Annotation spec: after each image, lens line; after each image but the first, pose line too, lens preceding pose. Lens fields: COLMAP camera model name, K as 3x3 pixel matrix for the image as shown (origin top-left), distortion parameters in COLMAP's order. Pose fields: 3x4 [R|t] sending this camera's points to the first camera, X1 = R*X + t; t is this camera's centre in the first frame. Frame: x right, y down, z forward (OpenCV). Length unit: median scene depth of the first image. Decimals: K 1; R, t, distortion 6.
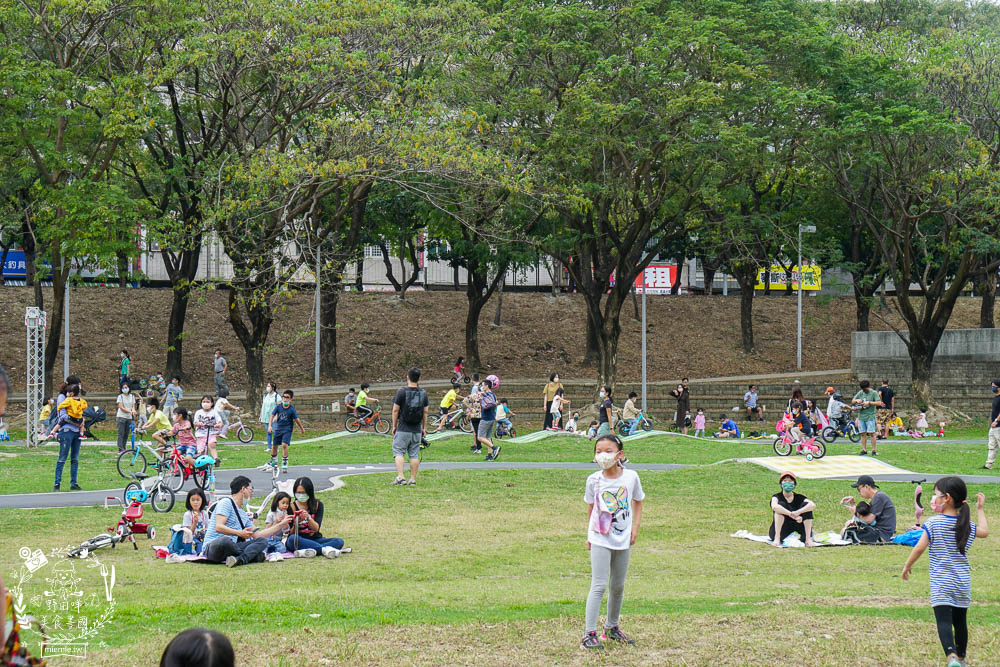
lens RADIAL K [[2382.6, 0, 500.0], [0, 2382.6, 333.5], [0, 0, 1]] dist [0.359254, -0.387251]
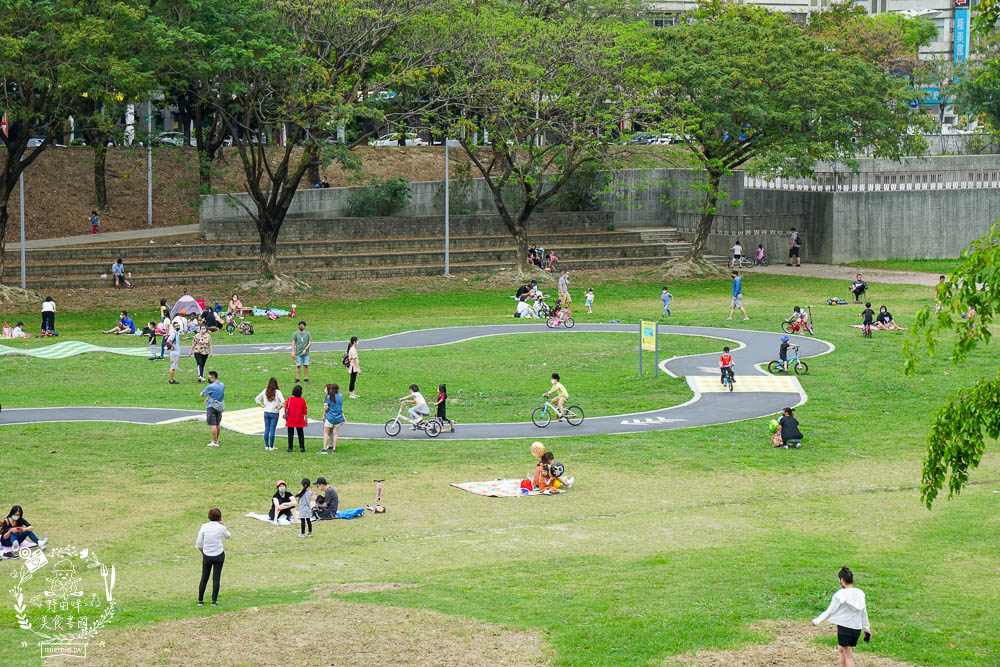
lens RADIAL K [[2785.7, 0, 500.0], [0, 2785.7, 333.5], [0, 0, 1]] dist [0.313031, 0.767465]
pose [[0.959649, -0.020324, 0.280467, -0.088056], [-0.010030, 0.994276, 0.106368, -0.079769], [-0.281023, -0.104889, 0.953952, -0.289994]]
